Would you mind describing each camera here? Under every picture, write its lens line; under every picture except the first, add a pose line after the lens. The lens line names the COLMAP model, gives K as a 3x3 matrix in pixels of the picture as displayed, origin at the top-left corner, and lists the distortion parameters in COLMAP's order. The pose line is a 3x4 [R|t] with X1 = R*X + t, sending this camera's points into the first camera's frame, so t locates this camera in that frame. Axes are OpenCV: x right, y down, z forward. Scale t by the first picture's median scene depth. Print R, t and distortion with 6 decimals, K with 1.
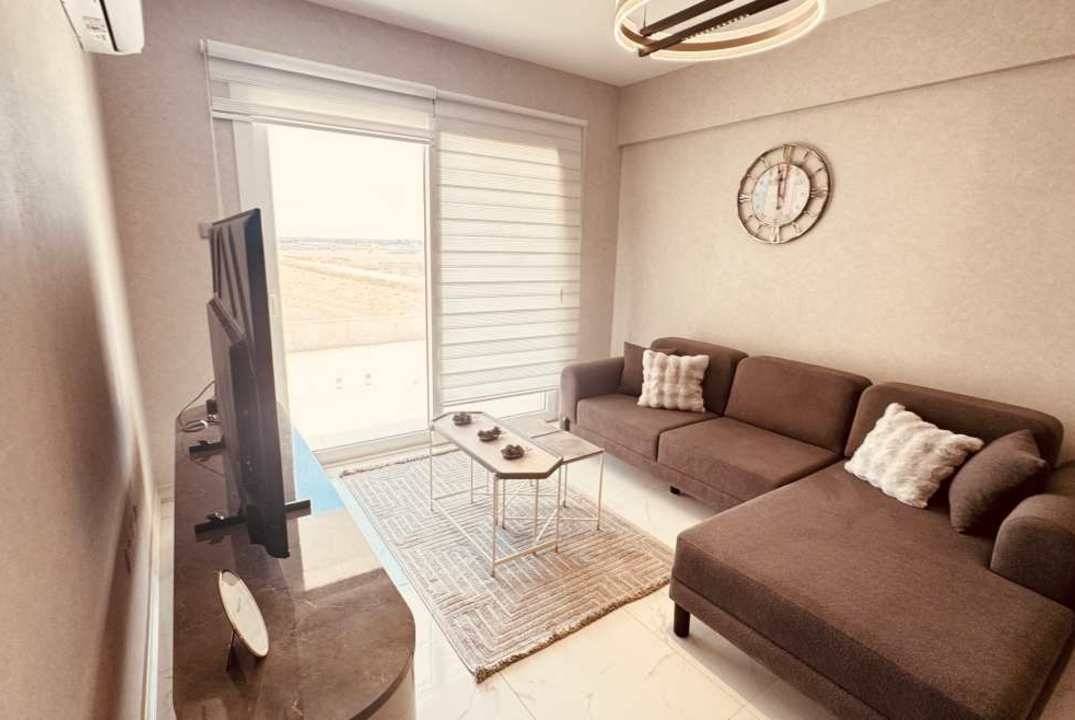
lens RADIAL K [[513.9, 0, 538.6], [0, 513.9, 357.8], [0, 0, 1]] dist [0.000993, 0.000461]
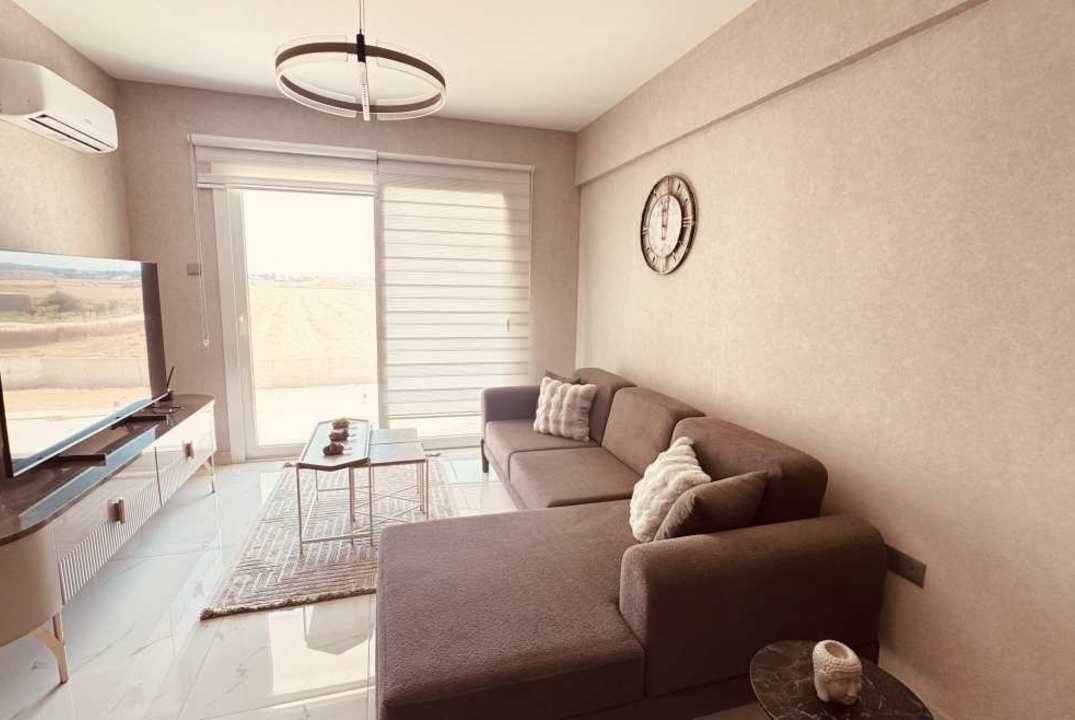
lens RADIAL K [[513.9, 0, 538.6], [0, 513.9, 357.8], [0, 0, 1]] dist [0.000993, 0.000461]
pose [[0.951031, 0.037803, -0.306776, 0.537911], [-0.061736, 0.995726, -0.068687, 0.018819], [0.302869, 0.084263, 0.949300, 0.007557]]
